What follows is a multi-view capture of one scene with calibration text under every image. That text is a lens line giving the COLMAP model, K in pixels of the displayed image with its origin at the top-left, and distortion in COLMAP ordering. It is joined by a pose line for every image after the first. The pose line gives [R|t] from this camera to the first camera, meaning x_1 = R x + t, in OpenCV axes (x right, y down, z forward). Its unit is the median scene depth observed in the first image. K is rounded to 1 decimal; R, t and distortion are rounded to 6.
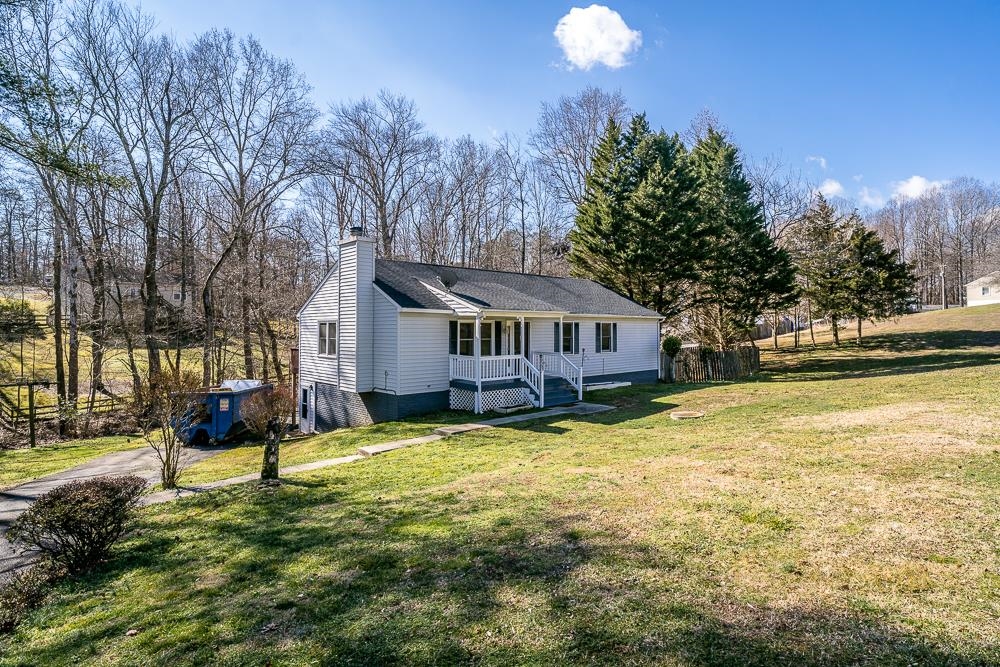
lens RADIAL K [[516.0, 0, 503.2], [0, 516.0, 323.9], [0, 0, 1]] dist [-0.001352, -0.000211]
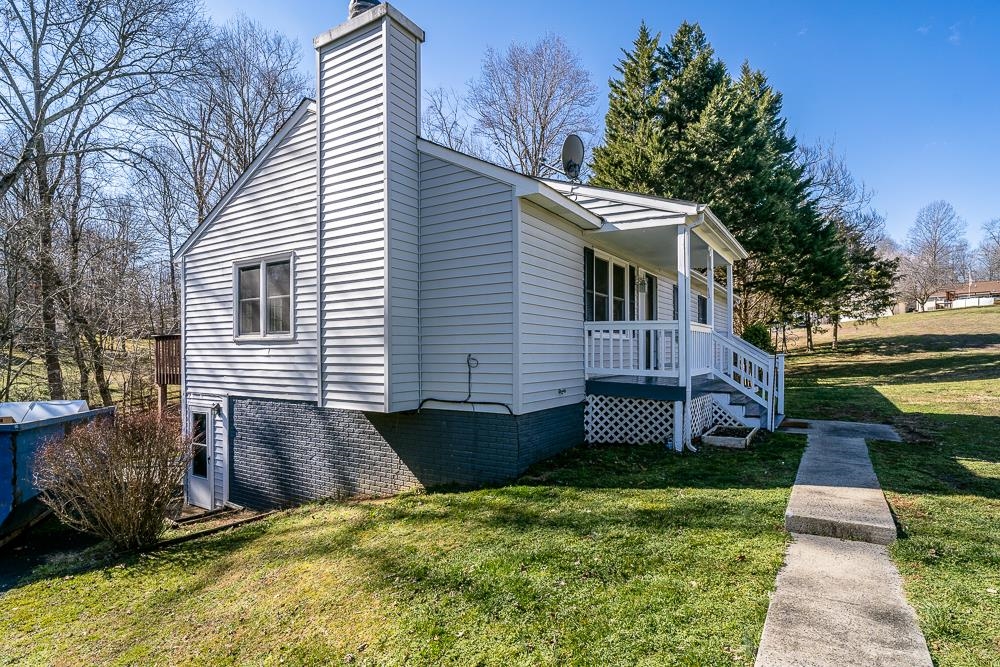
lens RADIAL K [[526.7, 0, 497.7], [0, 526.7, 353.0], [0, 0, 1]] dist [-0.003567, -0.001002]
pose [[0.969725, -0.004821, 0.244152, -0.249746], [0.002079, 0.999932, 0.011487, 0.069794], [-0.244190, -0.010631, 0.969669, 0.495795]]
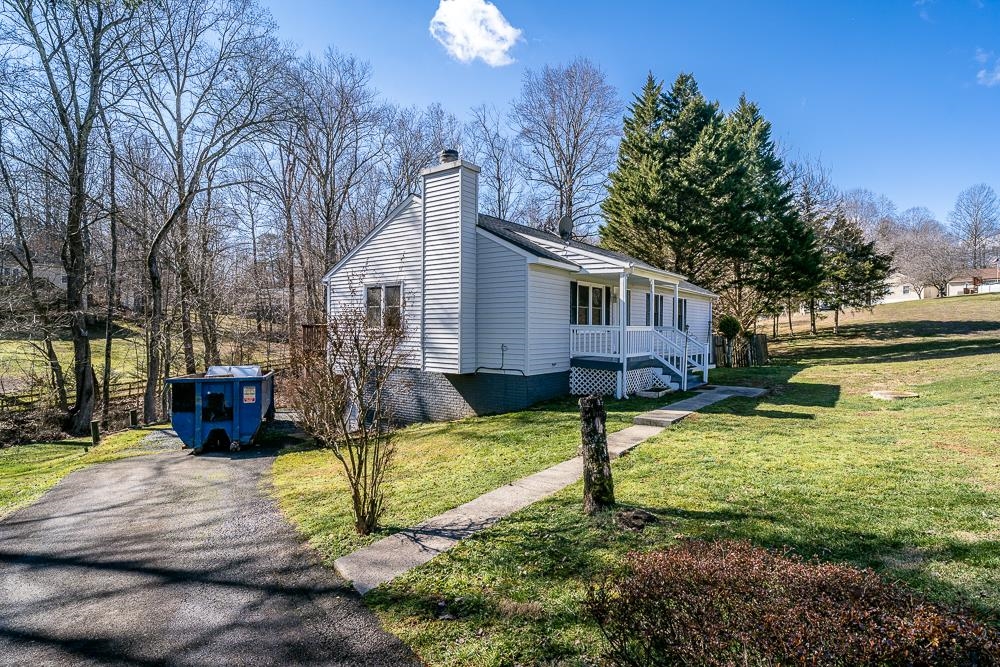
lens RADIAL K [[512.6, 0, 500.2], [0, 512.6, 336.2], [0, 0, 1]] dist [-0.005515, -0.000576]
pose [[0.985736, 0.003936, 0.168254, -0.291554], [-0.008514, 0.999613, 0.026496, 0.049321], [-0.168085, -0.027551, 0.985387, 0.222680]]
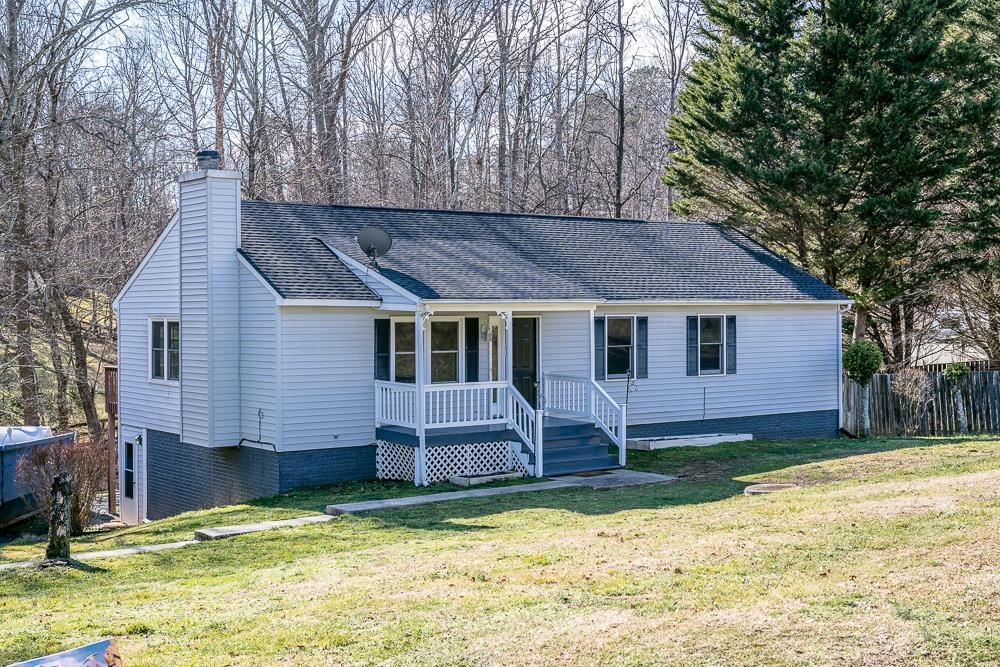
lens RADIAL K [[1307.4, 0, 500.0], [0, 1307.4, 333.5], [0, 0, 1]] dist [0.007792, 0.012528]
pose [[0.993622, -0.002861, -0.112727, 0.161399], [0.006195, 0.999553, 0.029234, -0.026698], [0.112593, -0.029746, 0.993196, -0.323016]]
